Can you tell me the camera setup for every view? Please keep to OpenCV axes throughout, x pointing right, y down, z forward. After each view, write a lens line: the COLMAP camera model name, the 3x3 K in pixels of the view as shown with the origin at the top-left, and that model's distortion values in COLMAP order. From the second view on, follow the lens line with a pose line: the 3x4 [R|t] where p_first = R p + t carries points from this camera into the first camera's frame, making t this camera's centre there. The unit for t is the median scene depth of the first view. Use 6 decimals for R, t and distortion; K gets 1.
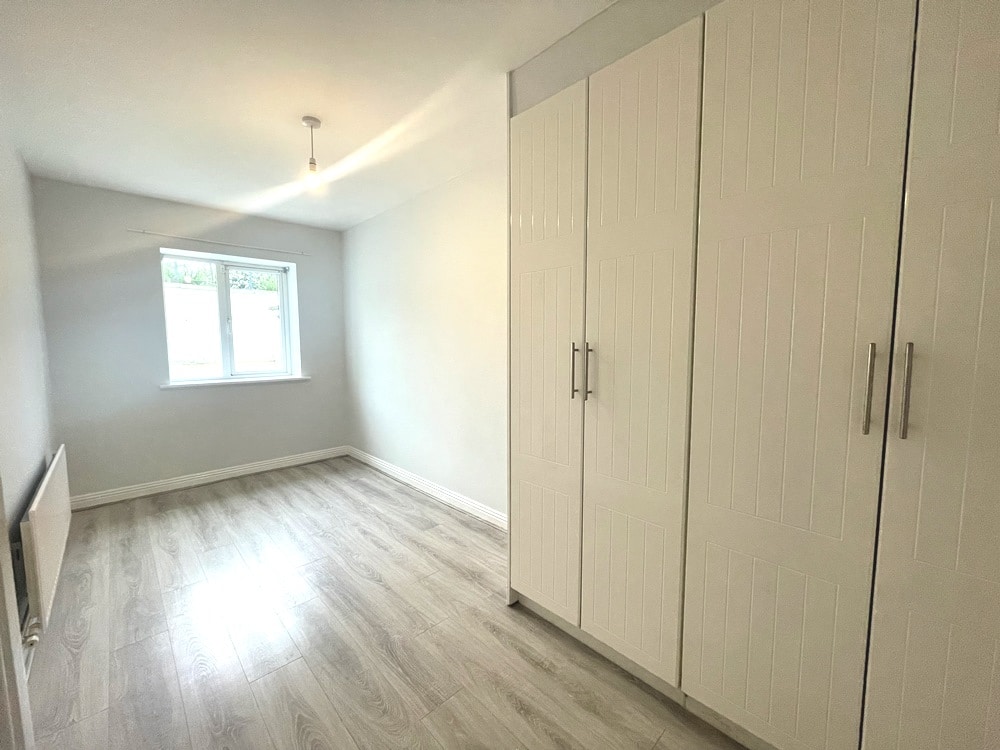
lens RADIAL K [[404.4, 0, 504.1], [0, 404.4, 374.8], [0, 0, 1]] dist [-0.003640, -0.000656]
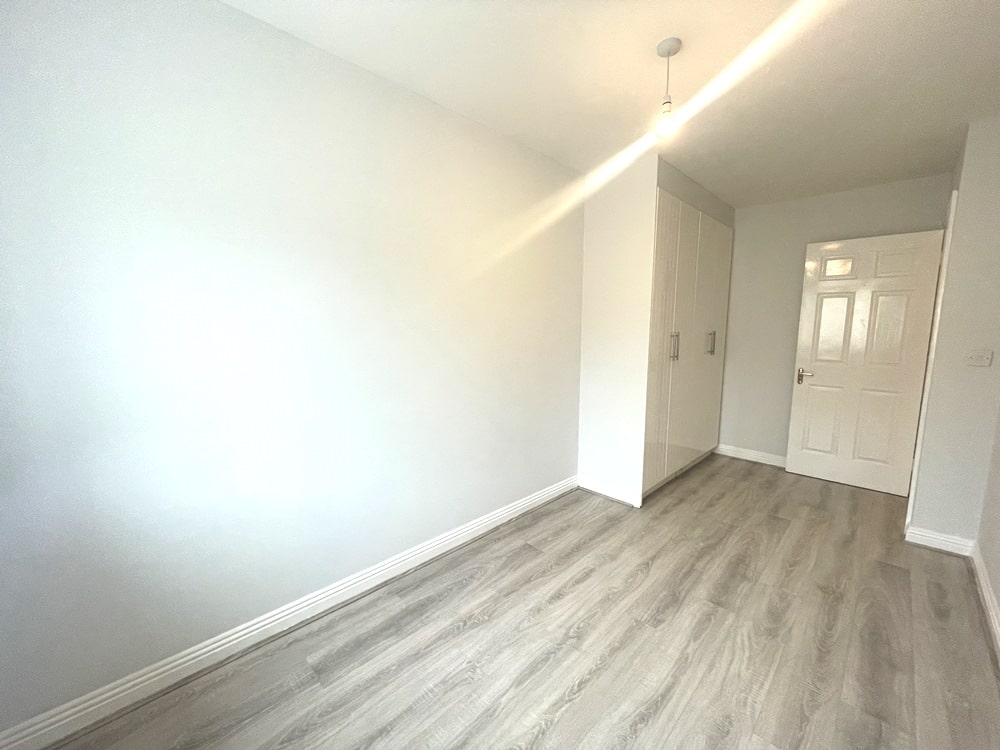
lens RADIAL K [[404.4, 0, 504.0], [0, 404.4, 377.0], [0, 0, 1]] dist [-0.003640, -0.000656]
pose [[-0.024197, -0.121158, 0.992338, -0.961959], [0.084201, 0.988855, 0.122786, -0.087321], [-0.996155, 0.086527, -0.013725, 1.020527]]
